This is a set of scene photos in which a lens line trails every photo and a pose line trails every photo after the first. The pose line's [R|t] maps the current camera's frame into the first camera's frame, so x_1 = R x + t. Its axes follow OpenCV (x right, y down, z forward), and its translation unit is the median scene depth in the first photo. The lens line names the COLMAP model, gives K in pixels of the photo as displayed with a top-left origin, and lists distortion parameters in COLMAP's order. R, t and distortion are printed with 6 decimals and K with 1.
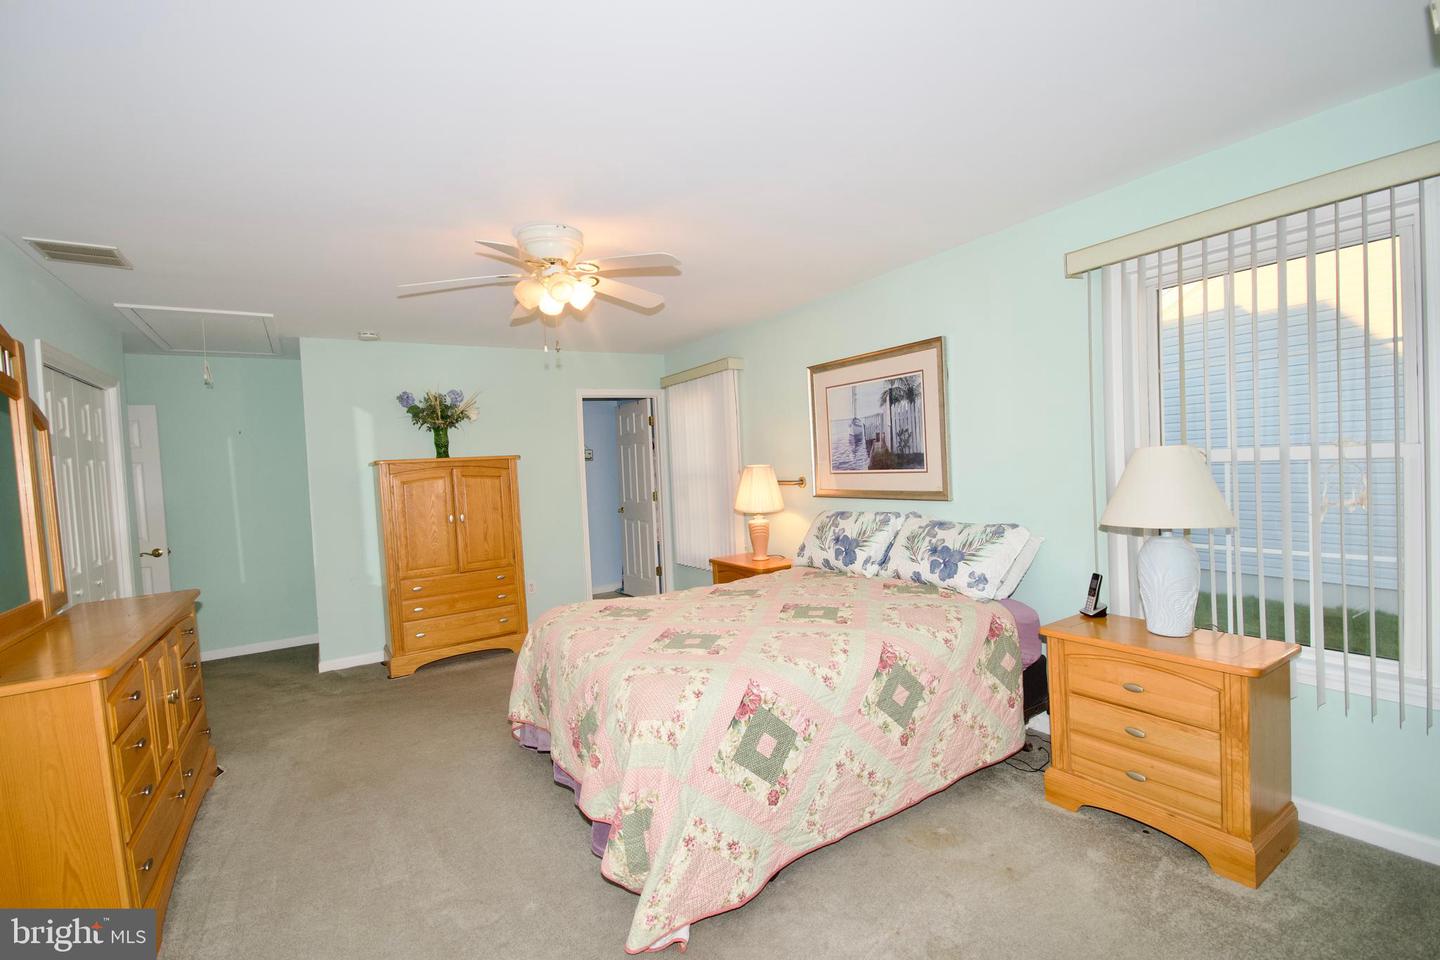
lens RADIAL K [[621.2, 0, 720.0], [0, 621.2, 480.0], [0, 0, 1]] dist [-0.000695, 0.000280]
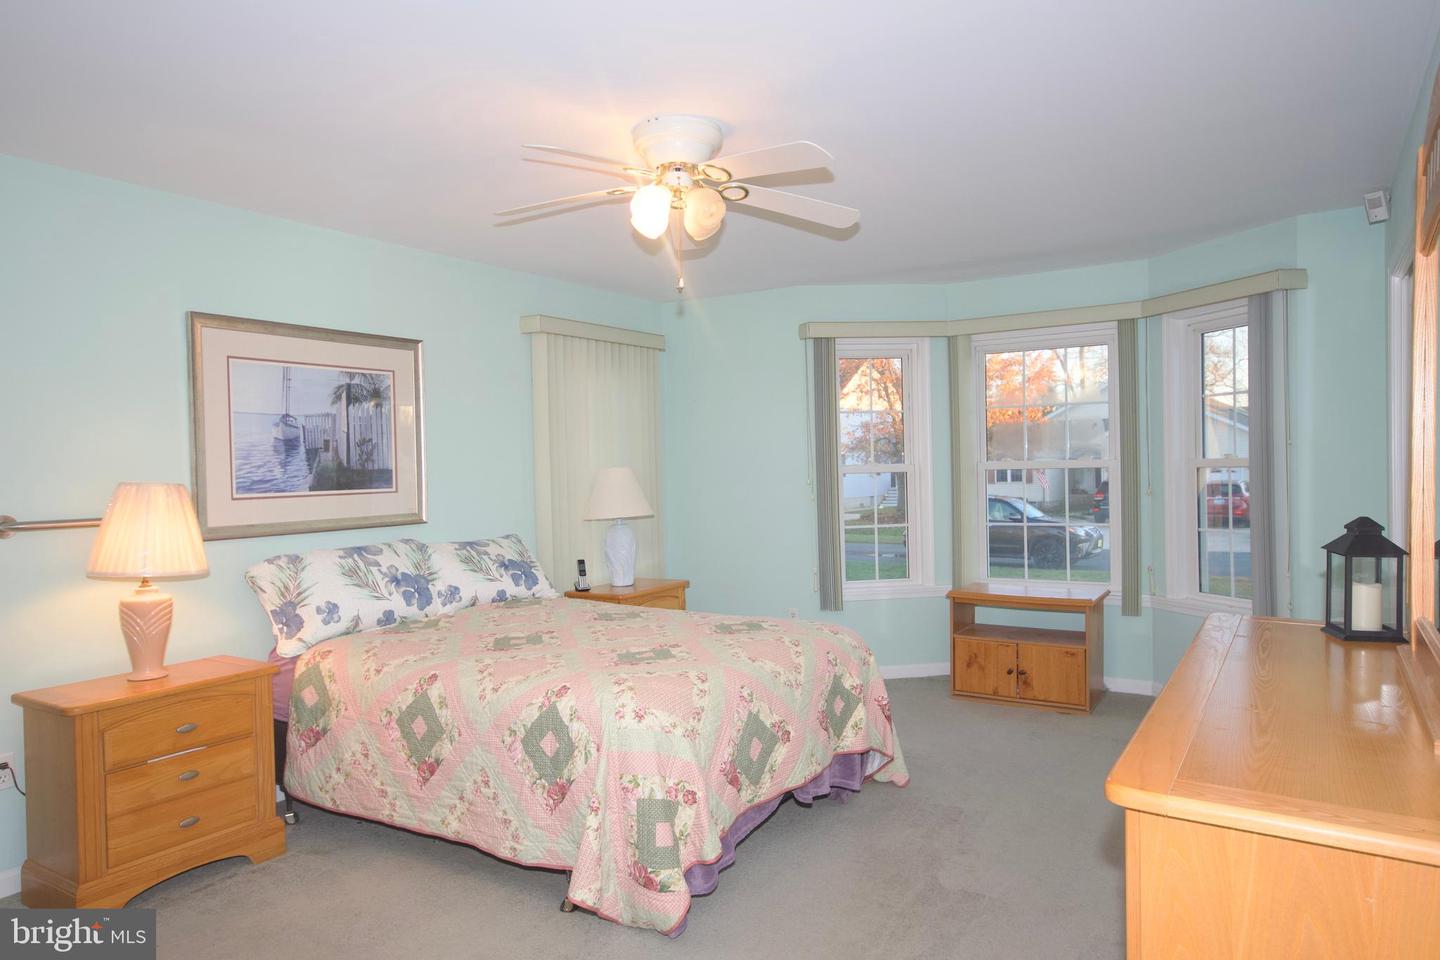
lens RADIAL K [[933.4, 0, 720.0], [0, 933.4, 480.0], [0, 0, 1]] dist [0.000787, 0.000185]
pose [[-0.405802, 0.028326, 0.913522, -0.951663], [0.056719, 0.998374, -0.005762, 0.003751], [-0.912199, 0.049476, -0.406749, 1.051325]]
